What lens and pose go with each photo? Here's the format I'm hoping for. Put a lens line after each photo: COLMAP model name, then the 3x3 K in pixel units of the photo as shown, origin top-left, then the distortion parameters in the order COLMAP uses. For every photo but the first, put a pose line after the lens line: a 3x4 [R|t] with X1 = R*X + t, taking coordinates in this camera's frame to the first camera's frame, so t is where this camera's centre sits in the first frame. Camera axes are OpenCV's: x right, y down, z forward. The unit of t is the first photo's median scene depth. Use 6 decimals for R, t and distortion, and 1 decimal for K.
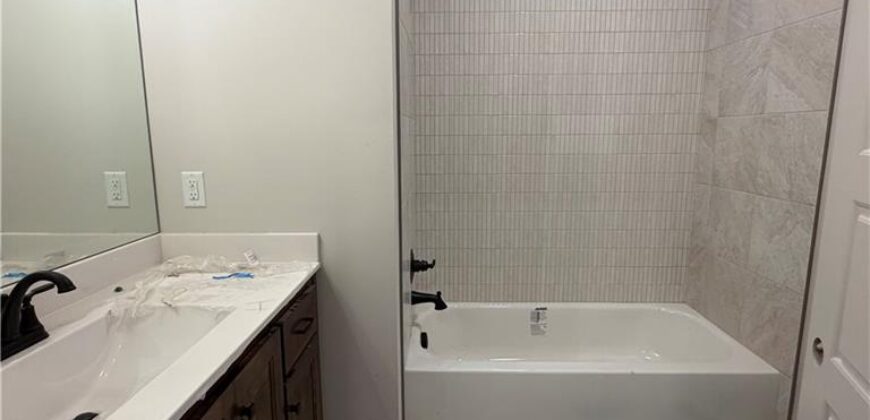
lens RADIAL K [[464.2, 0, 431.9], [0, 464.2, 209.6], [0, 0, 1]] dist [0.002941, 0.001855]
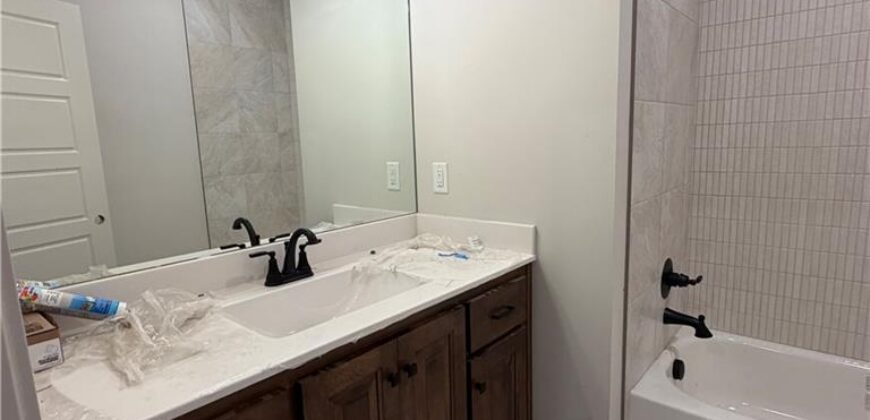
lens RADIAL K [[464.2, 0, 430.3], [0, 464.2, 208.8], [0, 0, 1]] dist [0.002941, 0.001855]
pose [[0.772125, 0.073451, -0.631211, 0.209225], [-0.073200, 0.996966, 0.026471, 0.004766], [0.631240, 0.025766, 0.775159, 0.084864]]
